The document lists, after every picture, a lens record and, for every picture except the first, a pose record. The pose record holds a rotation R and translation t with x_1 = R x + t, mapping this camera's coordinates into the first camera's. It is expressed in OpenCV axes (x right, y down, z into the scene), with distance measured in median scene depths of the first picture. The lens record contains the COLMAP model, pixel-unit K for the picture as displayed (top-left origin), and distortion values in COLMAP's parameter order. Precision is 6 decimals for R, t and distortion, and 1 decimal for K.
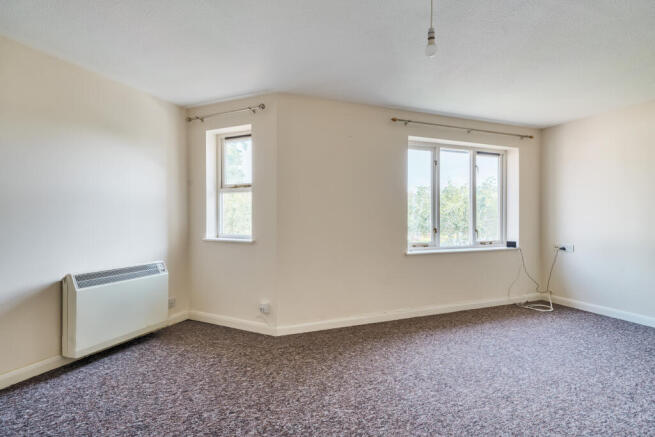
lens RADIAL K [[322.4, 0, 325.1], [0, 322.4, 210.7], [0, 0, 1]] dist [0.026293, 0.000019]
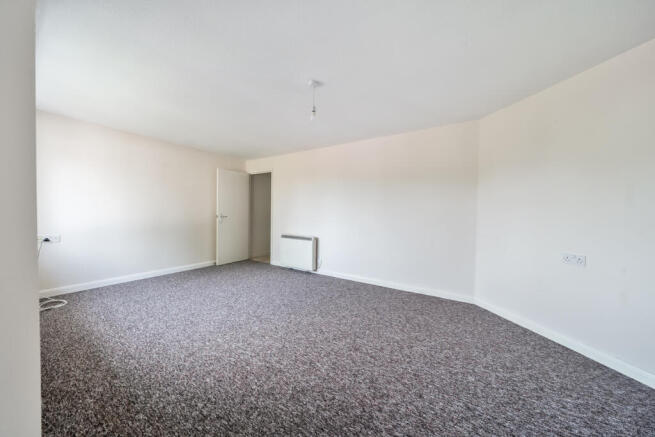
lens RADIAL K [[218.8, 0, 327.5], [0, 218.8, 218.5], [0, 0, 1]] dist [-0.000153, -0.000031]
pose [[-0.593279, -0.023383, 0.804657, -0.524024], [-0.035219, 0.999375, 0.003075, 0.034227], [-0.804226, -0.026515, -0.593732, 1.258840]]
